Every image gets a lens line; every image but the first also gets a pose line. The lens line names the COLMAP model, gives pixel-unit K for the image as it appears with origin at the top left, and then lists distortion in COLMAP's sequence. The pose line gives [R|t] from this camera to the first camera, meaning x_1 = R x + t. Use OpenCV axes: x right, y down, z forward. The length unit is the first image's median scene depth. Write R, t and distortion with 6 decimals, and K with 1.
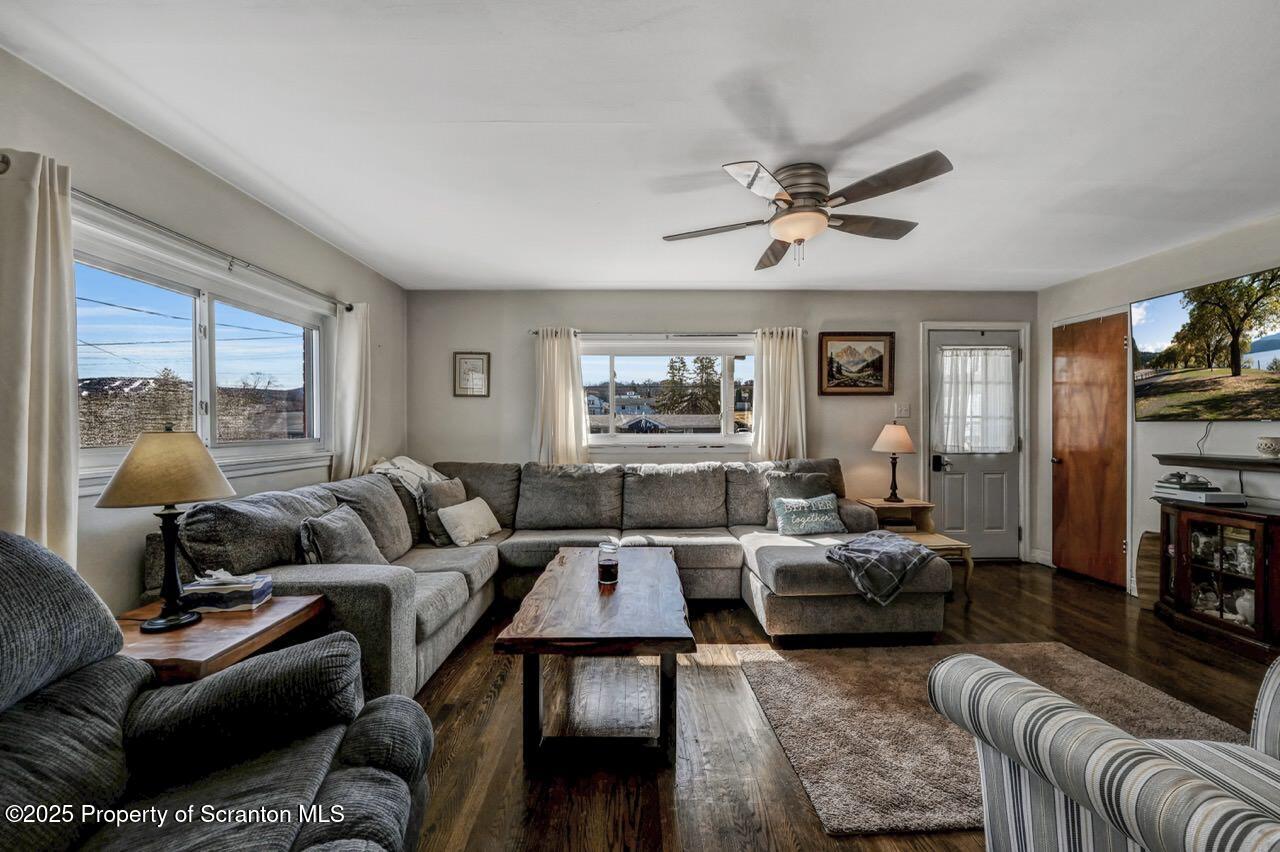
lens RADIAL K [[511.6, 0, 632.3], [0, 511.6, 424.7], [0, 0, 1]] dist [-0.000534, 0.000429]
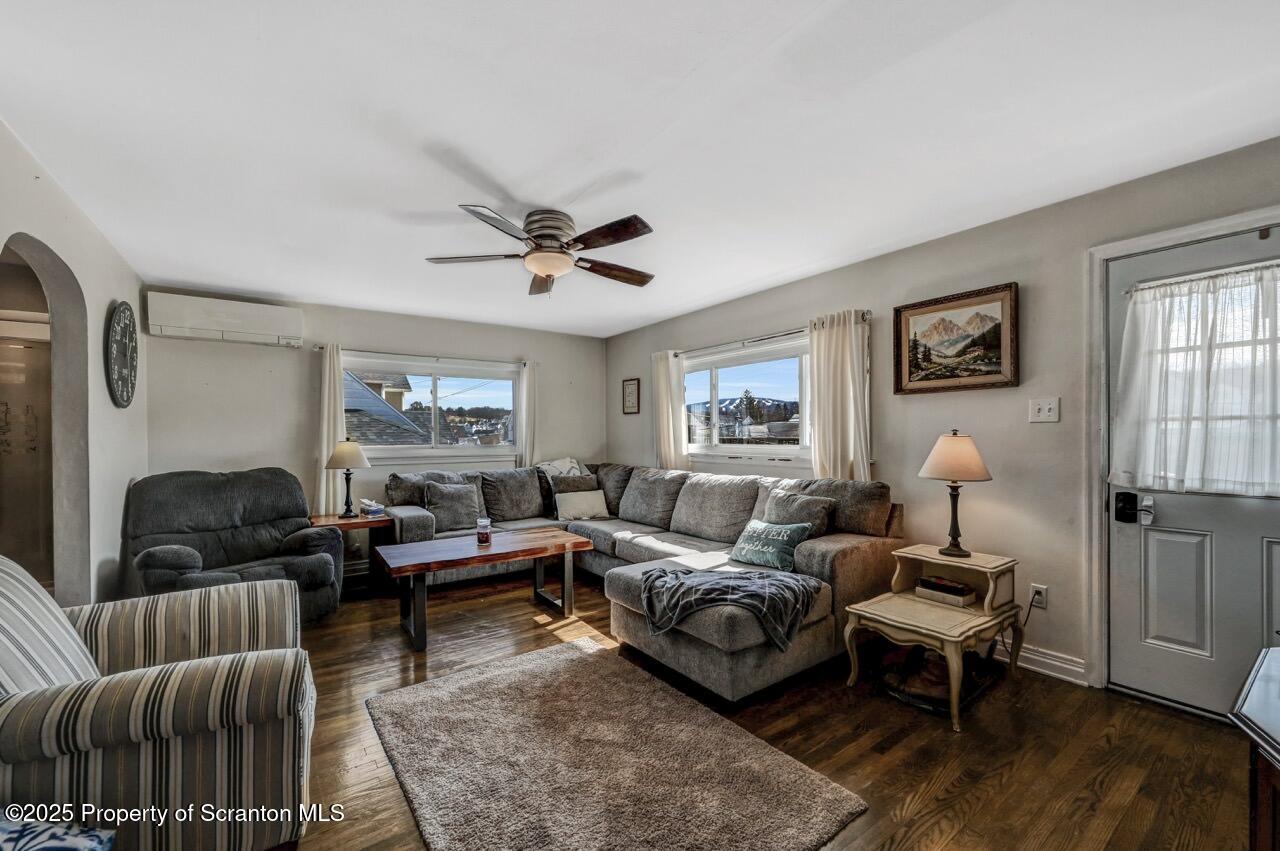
lens RADIAL K [[511.6, 0, 634.0], [0, 511.6, 435.0], [0, 0, 1]] dist [-0.000534, 0.000429]
pose [[0.556440, -0.000938, -0.830887, 0.758788], [0.008034, 0.999959, 0.004251, -0.006133], [0.830849, -0.009041, 0.556424, 0.285520]]
